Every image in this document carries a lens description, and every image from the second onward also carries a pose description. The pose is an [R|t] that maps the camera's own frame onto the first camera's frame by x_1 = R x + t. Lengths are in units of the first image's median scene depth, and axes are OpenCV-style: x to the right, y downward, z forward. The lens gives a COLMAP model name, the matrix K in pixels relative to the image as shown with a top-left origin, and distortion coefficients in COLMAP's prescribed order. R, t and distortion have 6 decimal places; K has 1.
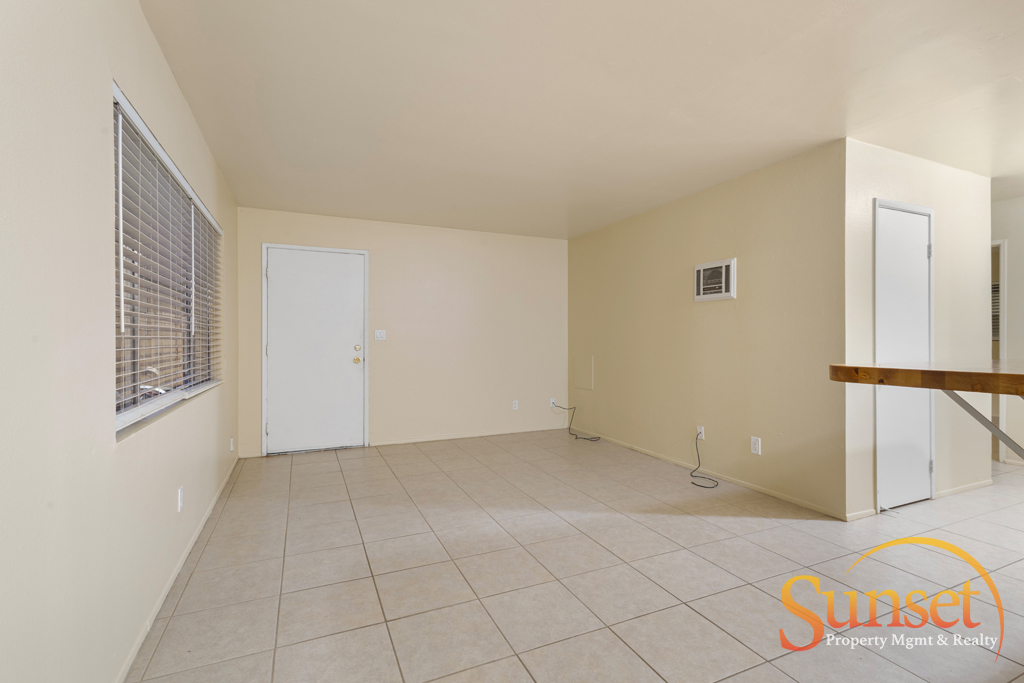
lens RADIAL K [[473.1, 0, 513.1], [0, 473.1, 342.9], [0, 0, 1]] dist [0.003947, -0.000143]
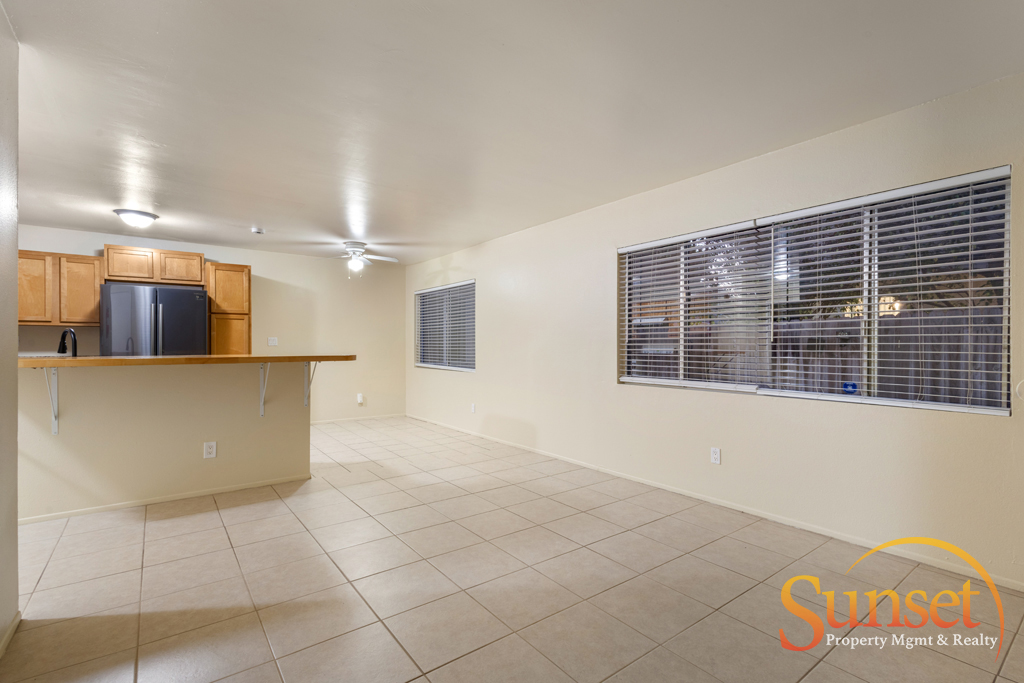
lens RADIAL K [[473.1, 0, 513.1], [0, 473.1, 342.9], [0, 0, 1]] dist [0.003947, -0.000143]
pose [[-0.975860, 0.002123, -0.218386, 0.170064], [0.002015, 0.999998, 0.000715, -0.012523], [0.218387, 0.000258, -0.975862, 1.814044]]
